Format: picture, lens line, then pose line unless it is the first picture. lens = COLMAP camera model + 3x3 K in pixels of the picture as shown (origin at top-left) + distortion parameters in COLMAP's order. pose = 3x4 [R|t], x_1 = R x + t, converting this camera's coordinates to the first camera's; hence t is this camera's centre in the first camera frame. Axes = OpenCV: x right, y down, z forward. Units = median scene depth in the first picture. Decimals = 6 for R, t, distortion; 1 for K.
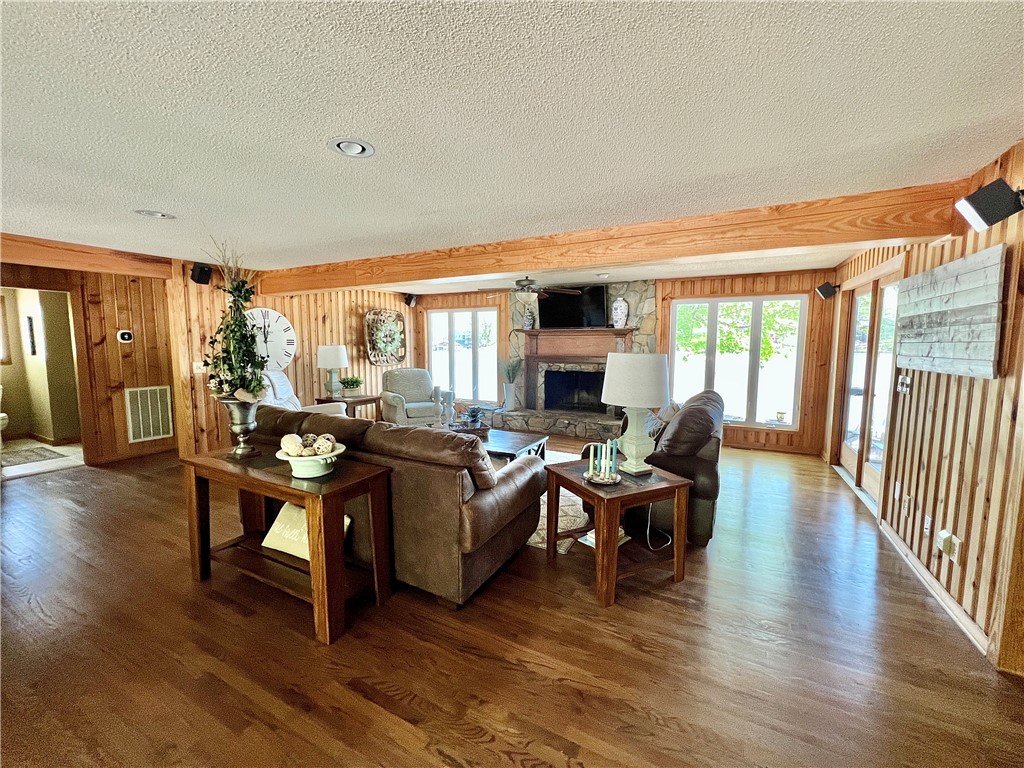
lens RADIAL K [[409.9, 0, 506.9], [0, 409.9, 379.2], [0, 0, 1]] dist [-0.001449, 0.000724]
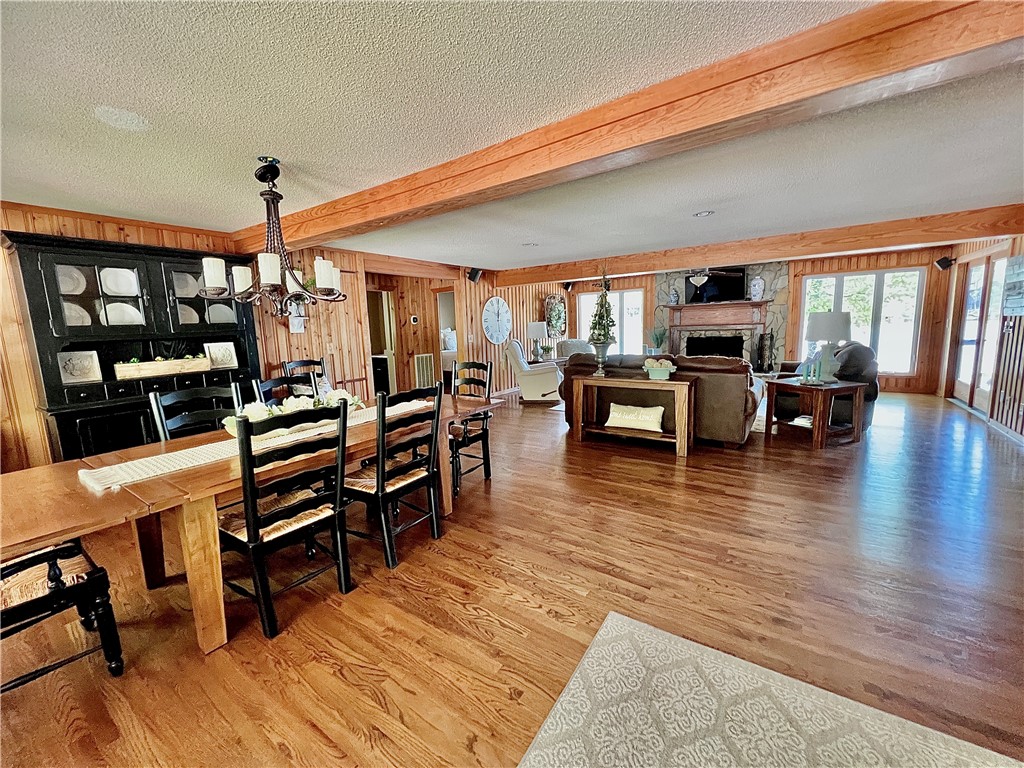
lens RADIAL K [[409.9, 0, 509.1], [0, 409.9, 379.3], [0, 0, 1]] dist [-0.001449, 0.000724]
pose [[0.992203, -0.019078, -0.123163, -0.362030], [0.024285, 0.998867, 0.040916, 0.051765], [0.122243, -0.043588, 0.991543, -0.391630]]
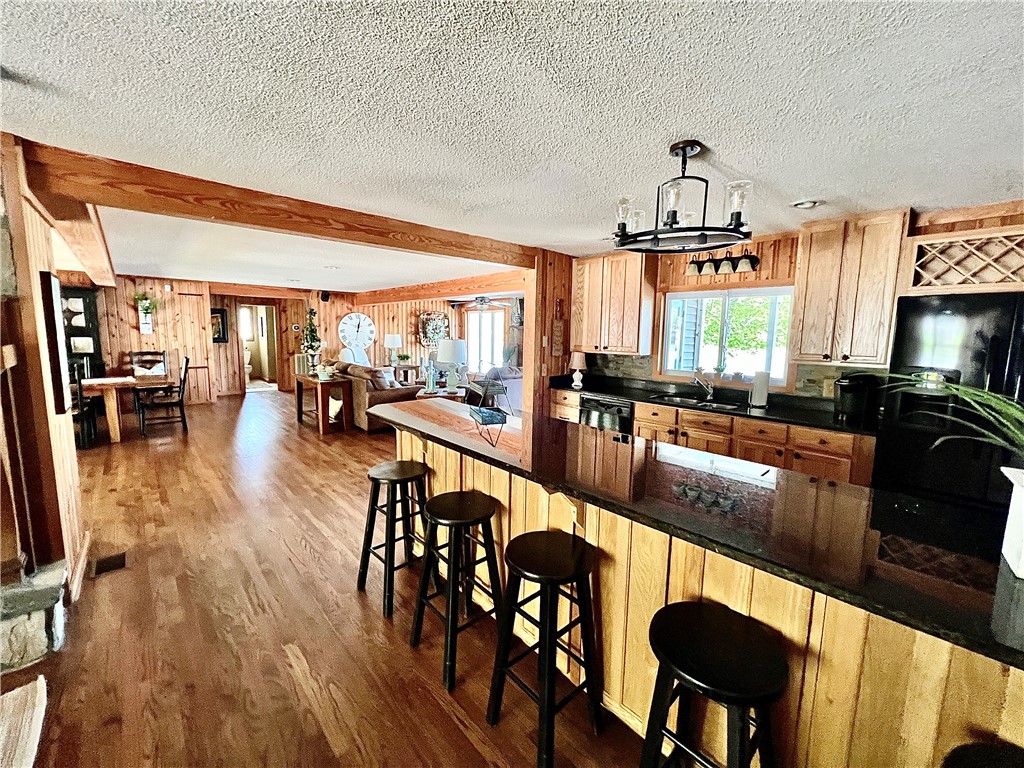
lens RADIAL K [[409.9, 0, 506.9], [0, 409.9, 381.9], [0, 0, 1]] dist [-0.001449, 0.000724]
pose [[0.940968, 0.055436, -0.333924, 0.616756], [-0.047182, 0.998348, 0.032785, 0.037607], [0.335190, -0.015094, 0.942030, -0.461773]]
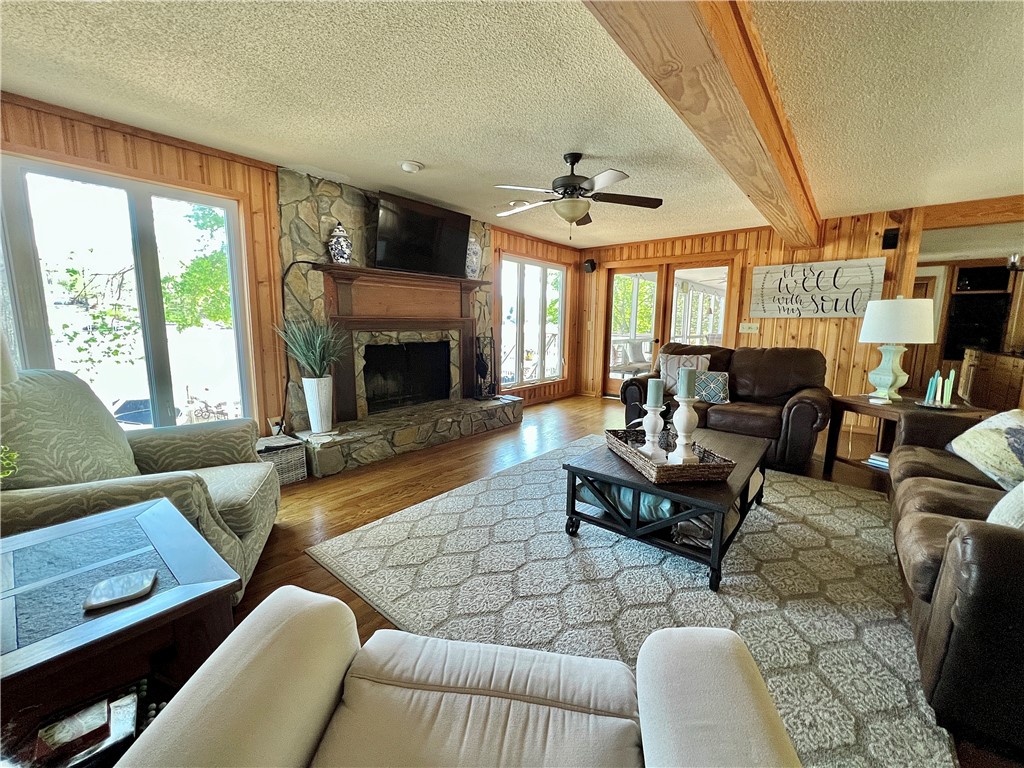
lens RADIAL K [[409.9, 0, 515.7], [0, 409.9, 385.1], [0, 0, 1]] dist [-0.001449, 0.000724]
pose [[0.193994, -0.143098, 0.970510, -0.503109], [0.084883, 0.988042, 0.128716, -0.027217], [-0.977324, 0.057410, 0.203820, 0.846082]]
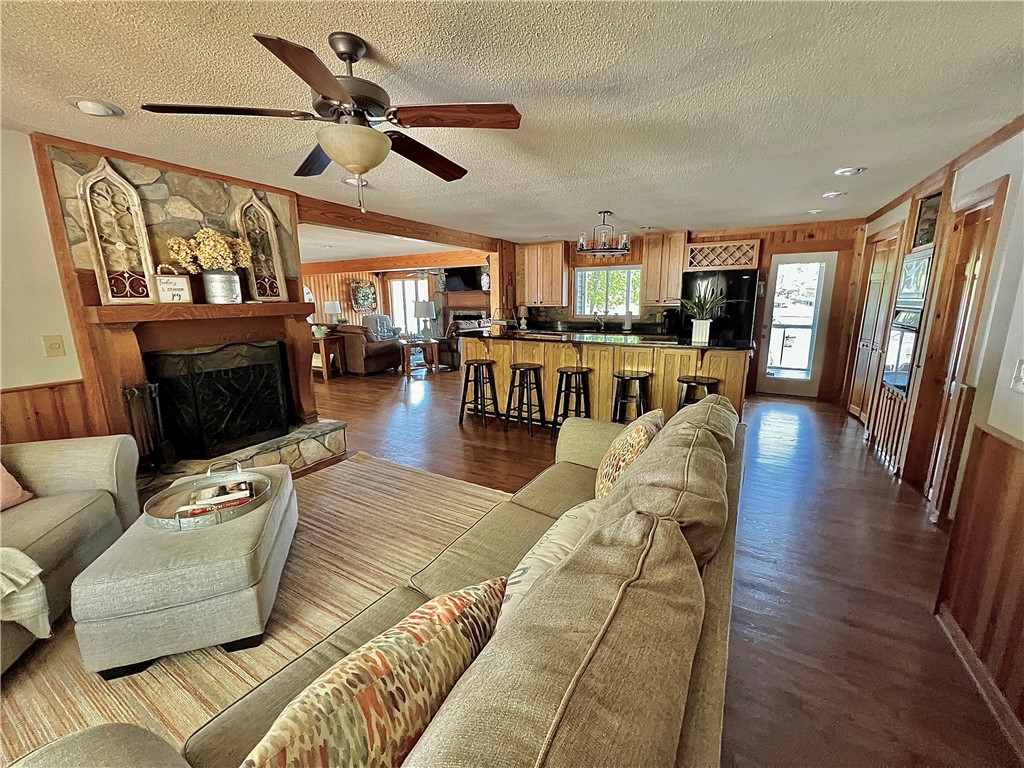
lens RADIAL K [[409.9, 0, 503.7], [0, 409.9, 381.5], [0, 0, 1]] dist [-0.001449, 0.000724]
pose [[0.999095, -0.001834, -0.042487, 0.469358], [0.006285, 0.994466, 0.104866, 0.096798], [0.042060, -0.105038, 0.993578, -0.932926]]
